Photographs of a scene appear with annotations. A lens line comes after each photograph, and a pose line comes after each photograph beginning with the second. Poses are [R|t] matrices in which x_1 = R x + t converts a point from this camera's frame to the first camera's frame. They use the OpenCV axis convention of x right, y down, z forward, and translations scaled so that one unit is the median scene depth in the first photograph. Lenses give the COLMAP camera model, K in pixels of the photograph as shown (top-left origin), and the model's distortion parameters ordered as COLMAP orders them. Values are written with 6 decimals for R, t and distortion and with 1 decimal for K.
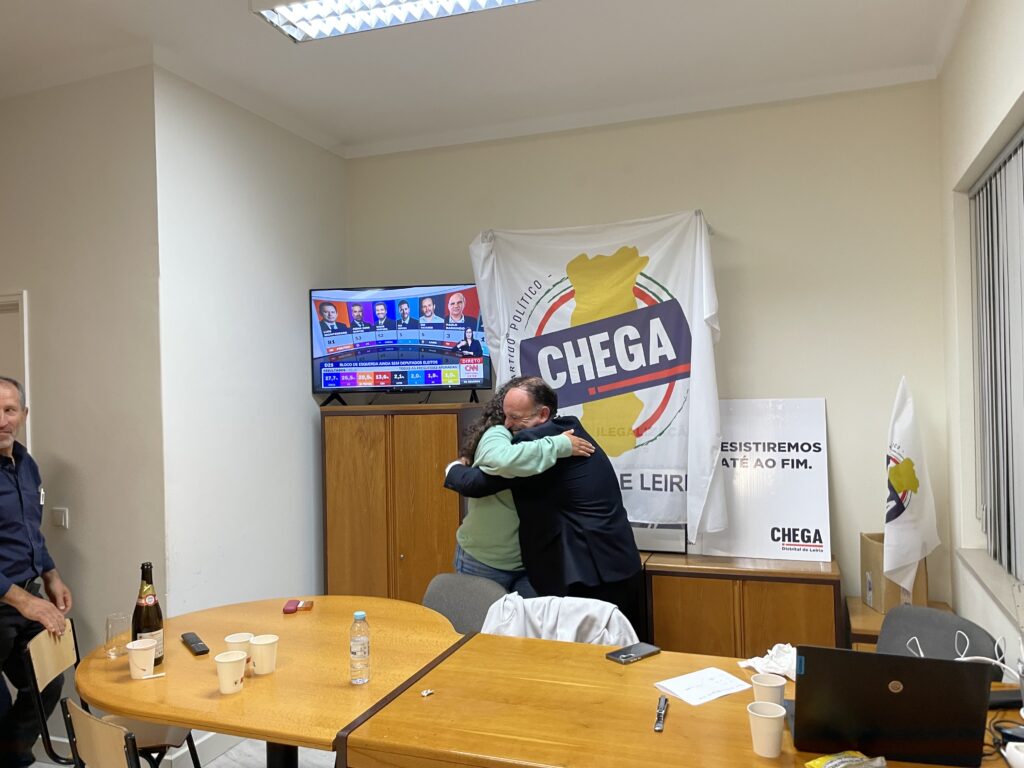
lens RADIAL K [[764.7, 0, 509.1], [0, 764.7, 394.0], [0, 0, 1]] dist [0.070029, -0.097044]
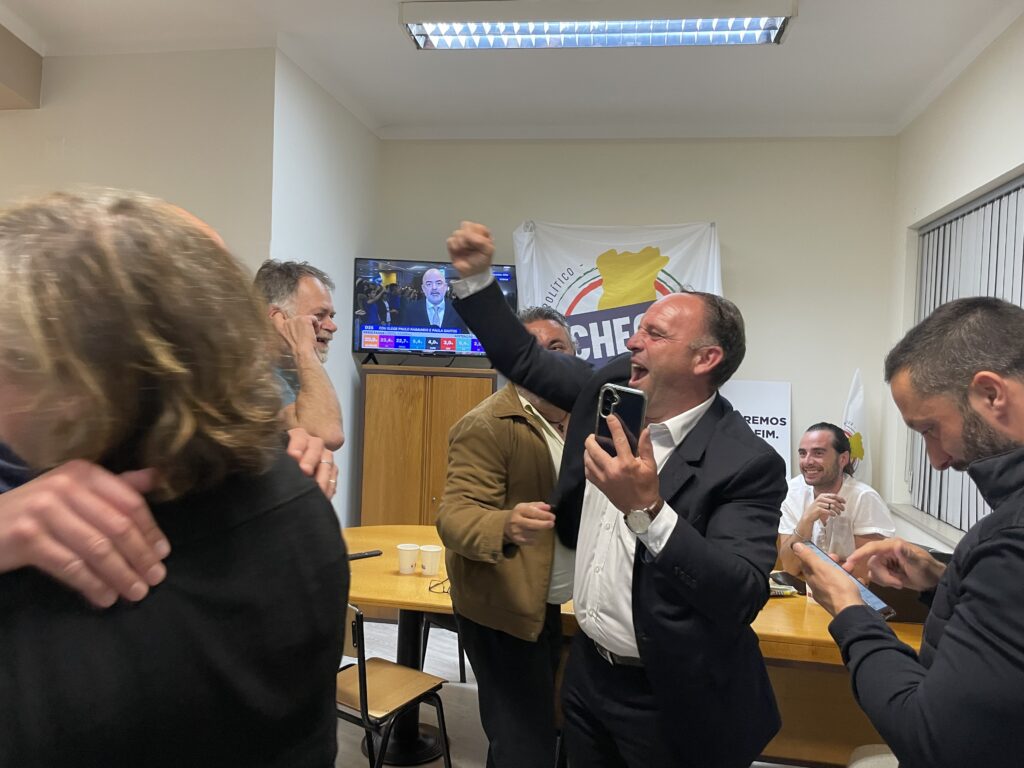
lens RADIAL K [[764.7, 0, 500.3], [0, 764.7, 389.3], [0, 0, 1]] dist [0.070029, -0.097044]
pose [[0.982827, 0.055340, 0.176038, -0.267901], [-0.061021, 0.997771, 0.027015, 0.011212], [-0.174151, -0.037293, 0.984013, -0.141199]]
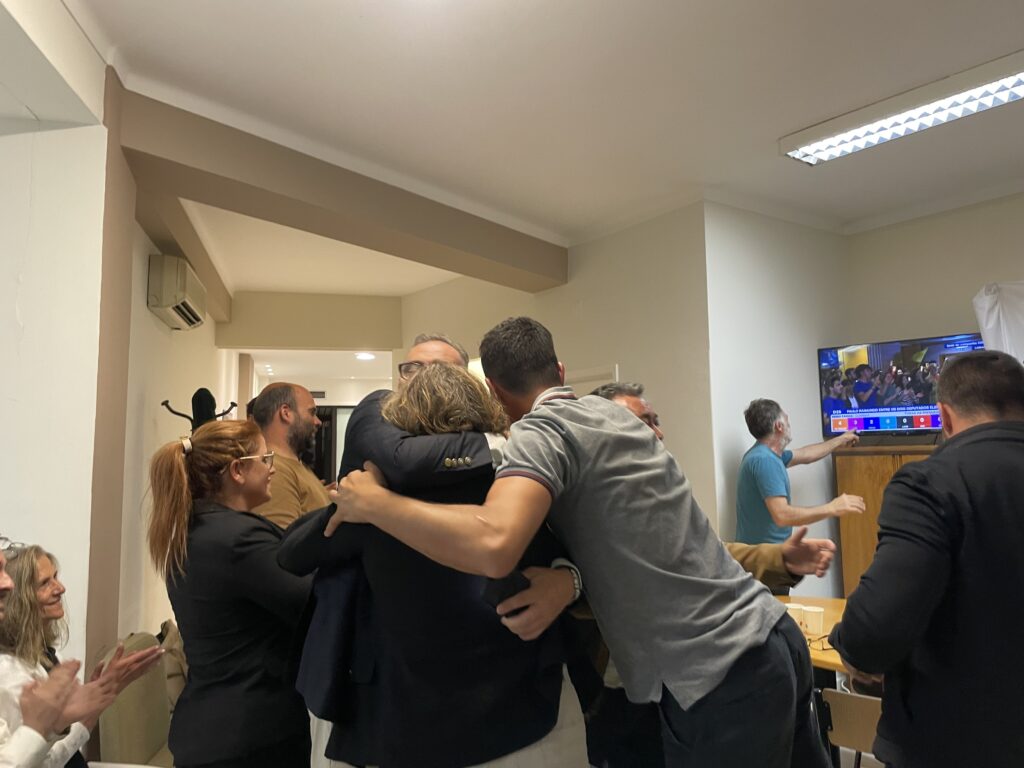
lens RADIAL K [[764.7, 0, 512.0], [0, 764.7, 375.2], [0, 0, 1]] dist [0.070029, -0.097044]
pose [[0.829164, -0.049621, -0.556799, 0.013591], [-0.003077, 0.995632, -0.093311, 0.019966], [0.558997, 0.079084, 0.825390, -0.278143]]
